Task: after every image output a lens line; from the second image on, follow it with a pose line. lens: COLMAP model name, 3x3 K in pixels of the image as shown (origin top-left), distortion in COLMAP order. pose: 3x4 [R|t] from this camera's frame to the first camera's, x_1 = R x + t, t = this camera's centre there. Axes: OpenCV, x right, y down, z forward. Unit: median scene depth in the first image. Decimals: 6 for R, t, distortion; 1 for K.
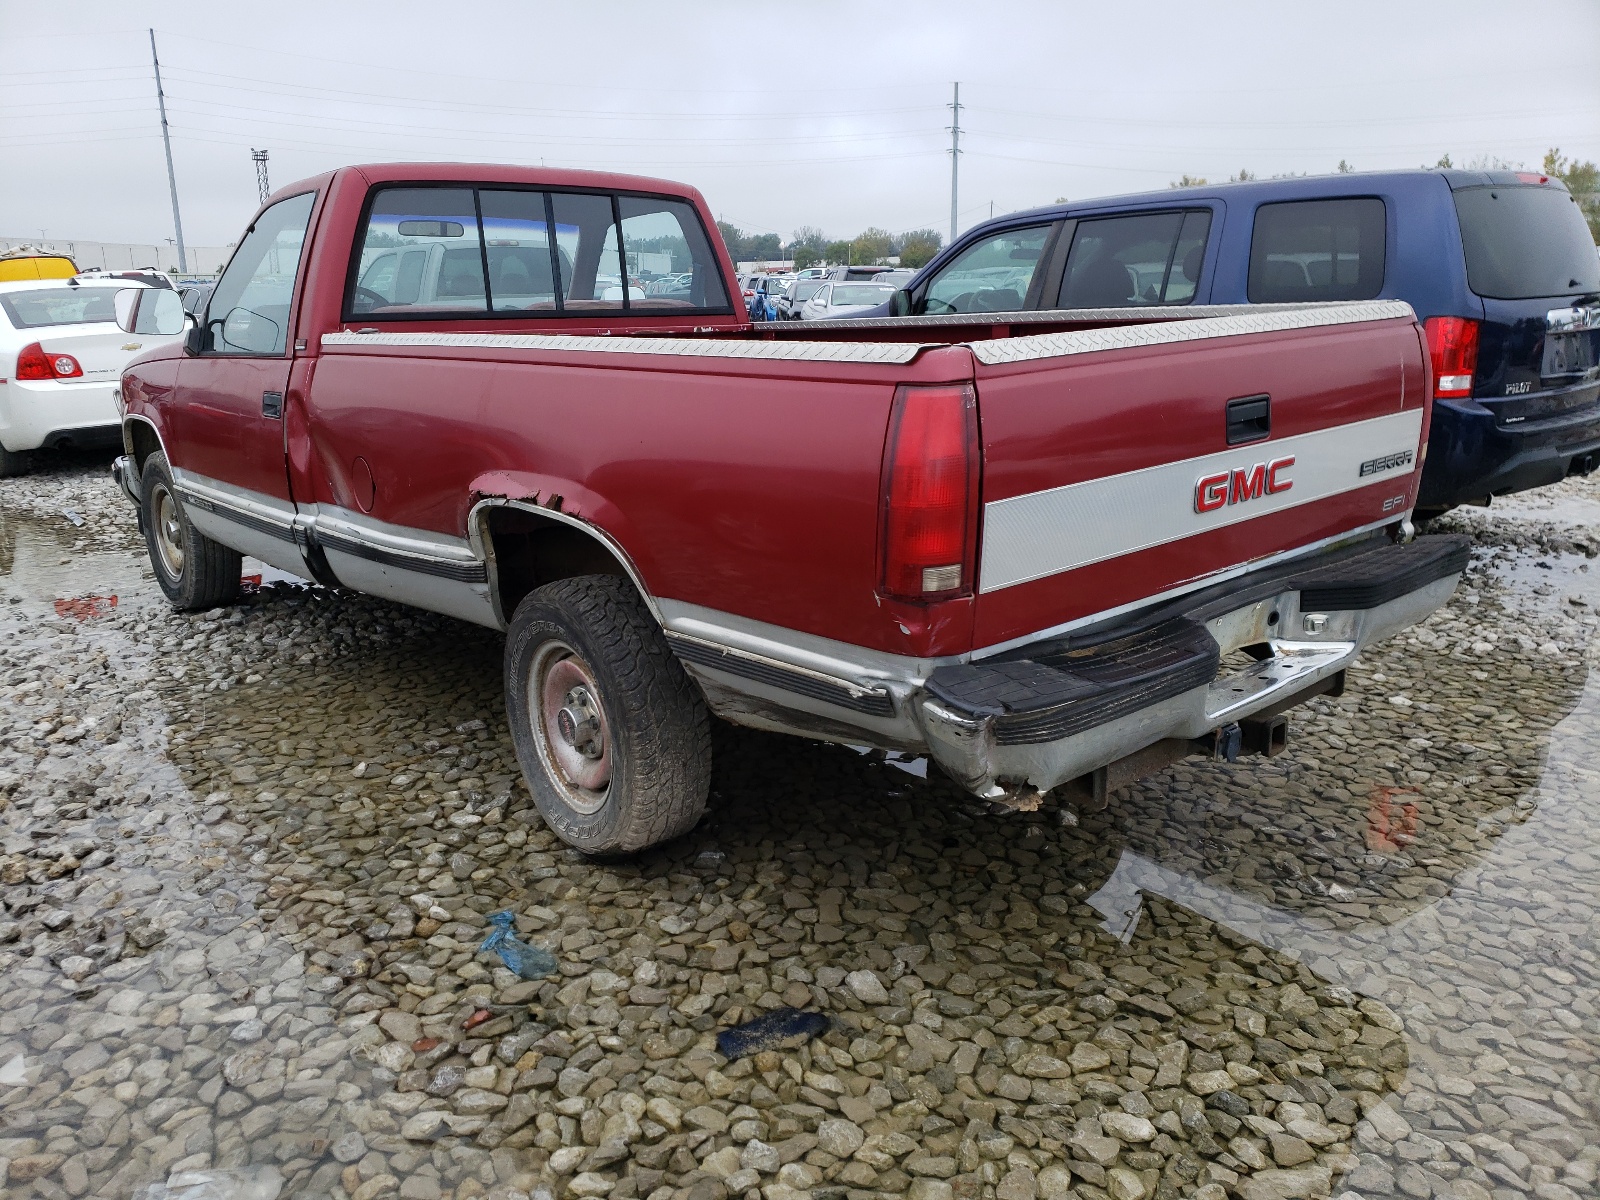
lens RADIAL K [[1254.6, 0, 814.7], [0, 1254.6, 608.7], [0, 0, 1]] dist [-0.011124, 0.039567]
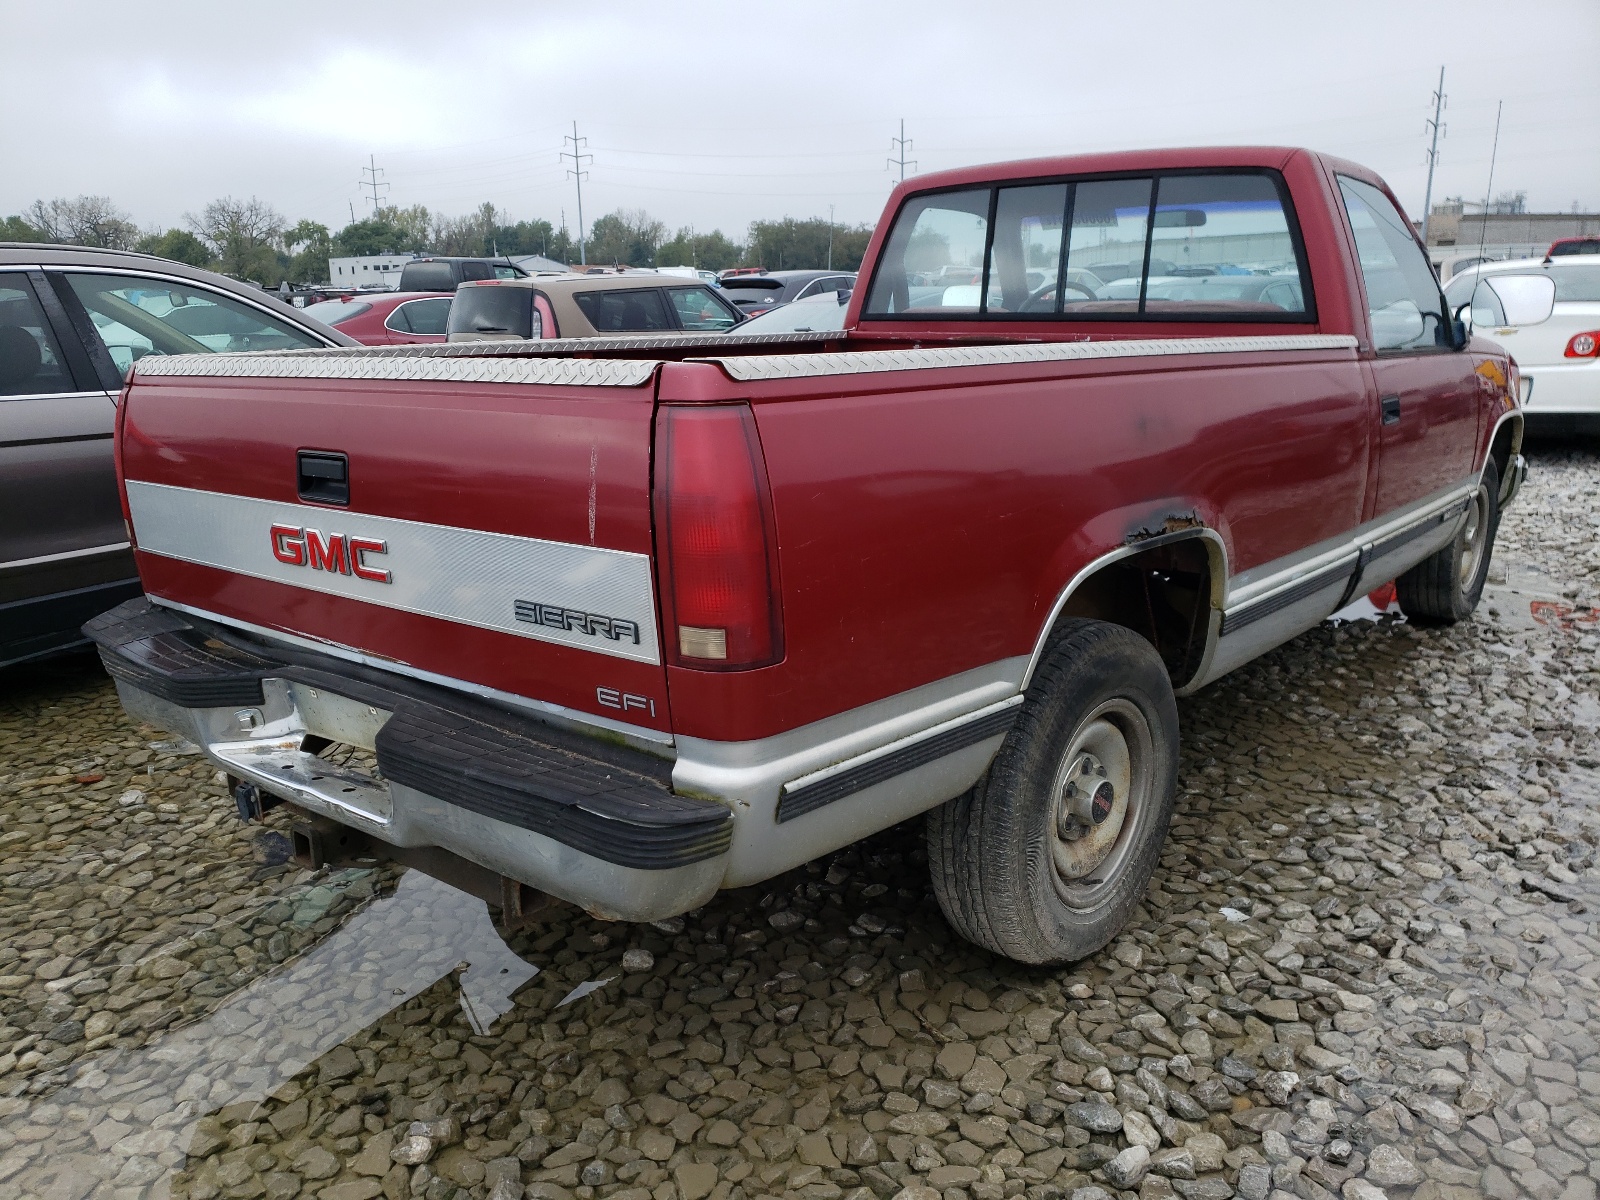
lens RADIAL K [[1254.6, 0, 802.5], [0, 1254.6, 601.1], [0, 0, 1]] dist [-0.011124, 0.039567]
pose [[0.114323, 0.246628, -0.962344, 1.031667], [-0.223522, 0.950242, 0.216973, -0.276862], [0.967971, 0.190300, 0.163761, 1.005651]]
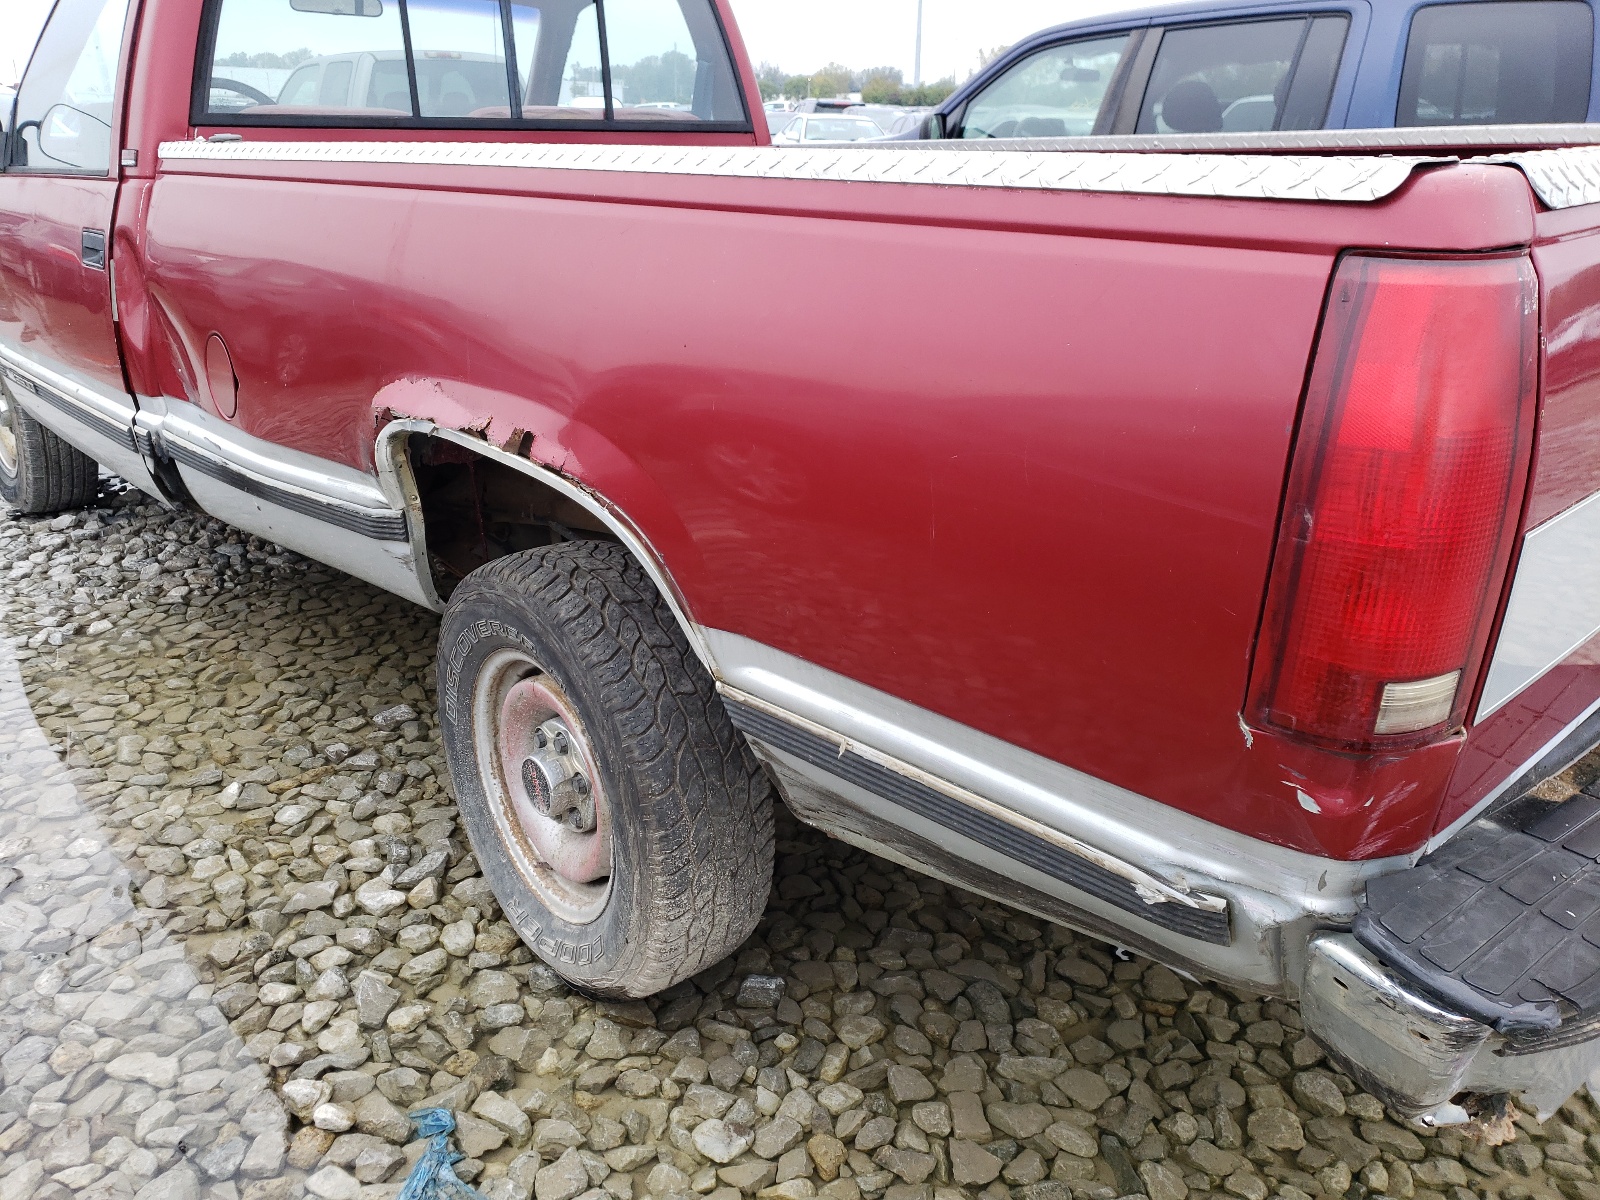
lens RADIAL K [[1254.6, 0, 788.2], [0, 1254.6, 587.3], [0, 0, 1]] dist [-0.011124, 0.039567]
pose [[0.999683, 0.014286, 0.020708, -0.088024], [-0.016309, 0.994743, 0.101095, -0.072330], [-0.019155, -0.101401, 0.994661, 0.390222]]
